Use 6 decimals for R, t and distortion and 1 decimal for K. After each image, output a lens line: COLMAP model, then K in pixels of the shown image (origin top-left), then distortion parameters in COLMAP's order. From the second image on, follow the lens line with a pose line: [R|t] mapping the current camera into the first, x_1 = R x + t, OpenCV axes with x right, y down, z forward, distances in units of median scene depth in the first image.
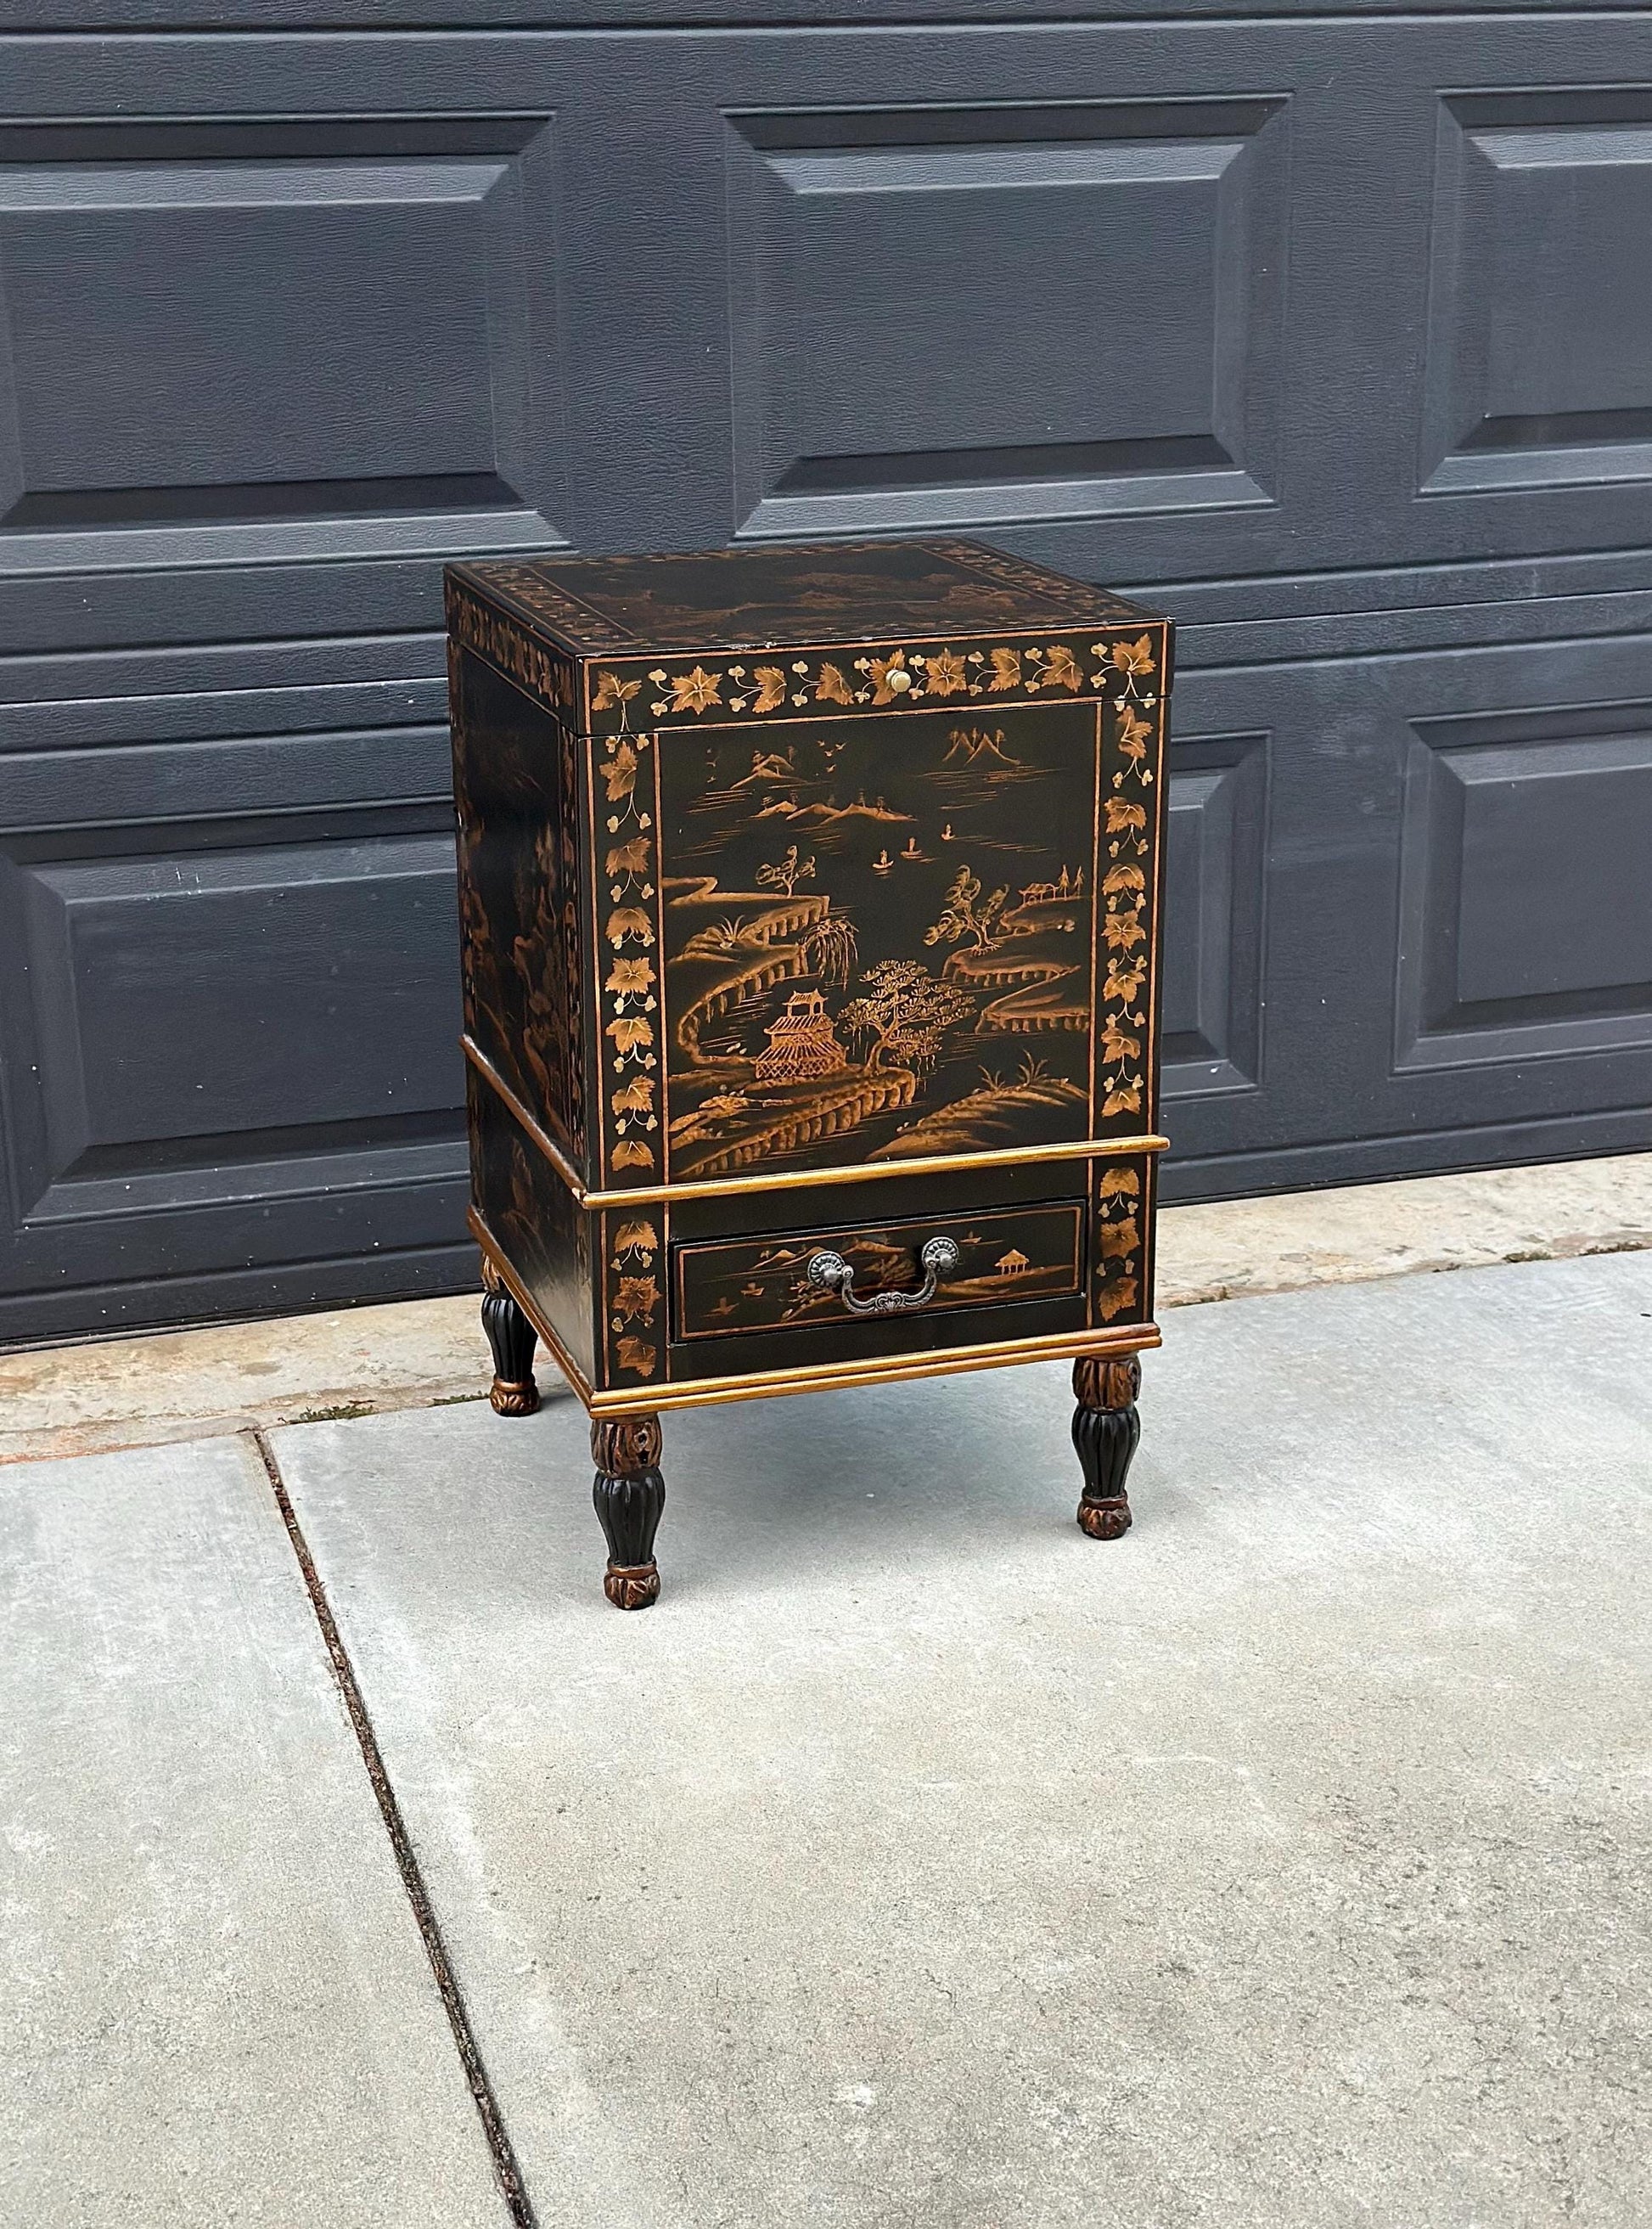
lens RADIAL K [[3251.5, 0, 795.2], [0, 3251.5, 1158.7], [0, 0, 1]] dist [0.139017, 0.000000]
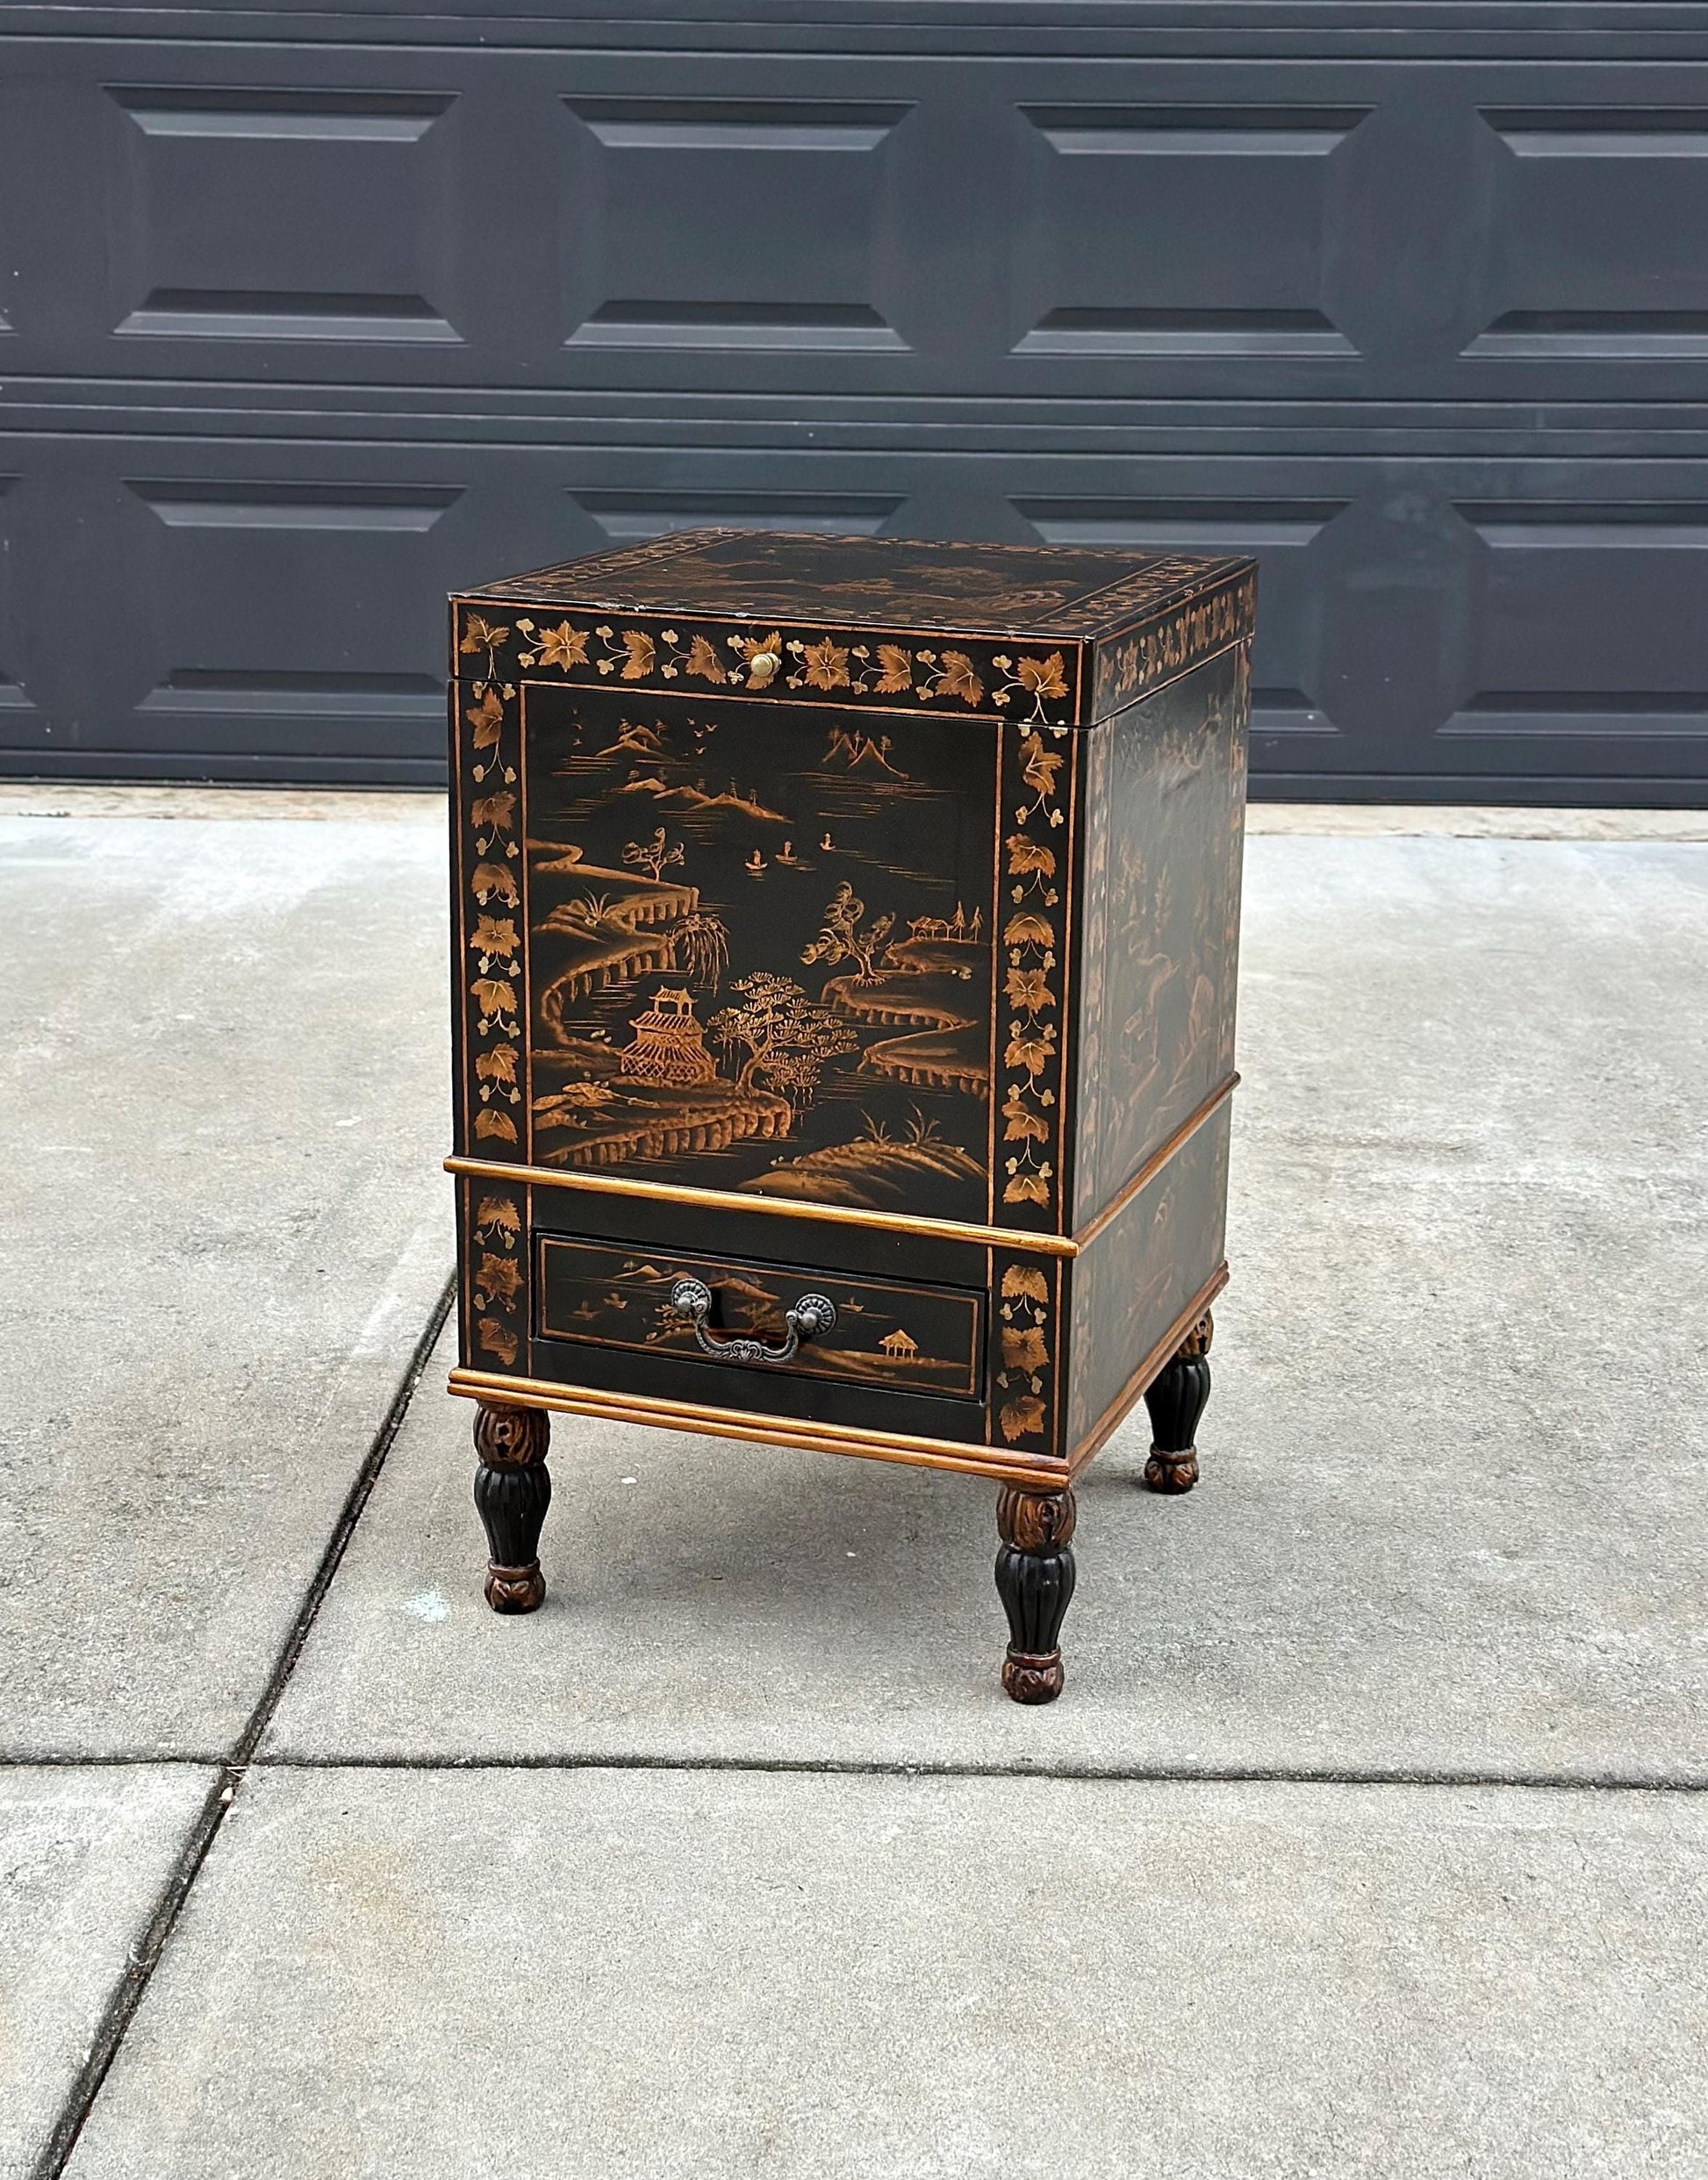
lens RADIAL K [[3438.6, 0, 826.8], [0, 3438.6, 1063.8], [0, 0, 1]] dist [0.112822, 0.000000]
pose [[0.795253, 0.182464, -0.578169, 0.598925], [-0.216400, 0.976249, 0.010442, -0.049696], [0.566342, 0.116811, 0.815850, 0.230223]]
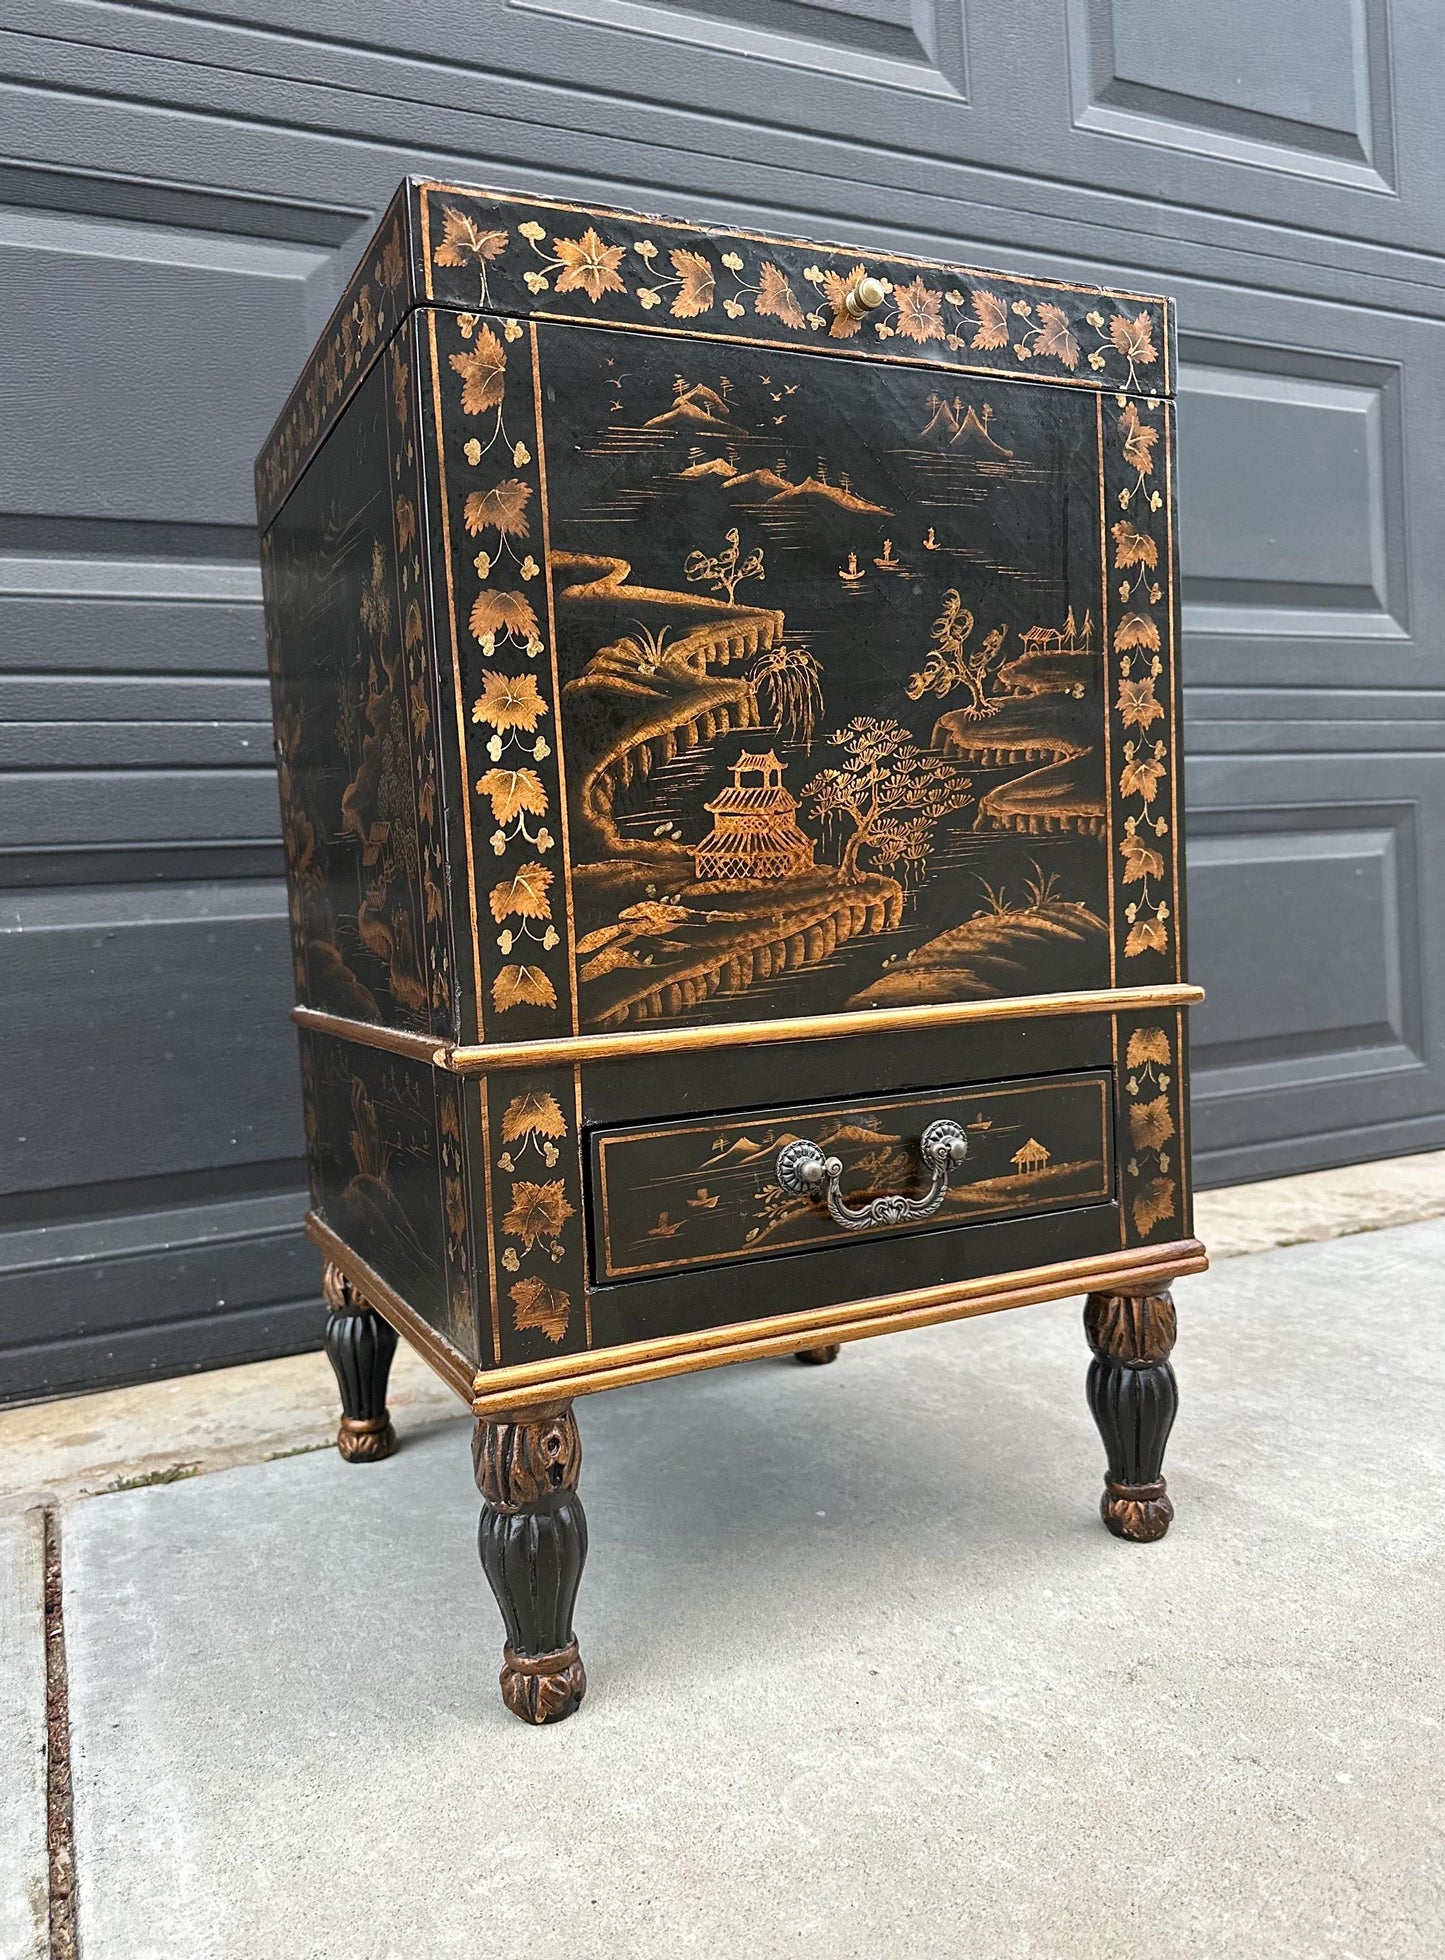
lens RADIAL K [[1437.7, 0, 684.1], [0, 1437.7, 1014.5], [0, 0, 1]] dist [0.084395, -0.136006]
pose [[0.990578, -0.052968, 0.126293, -0.054384], [0.082383, 0.967135, -0.240548, 0.076331], [-0.109401, 0.248686, 0.962386, 0.709553]]
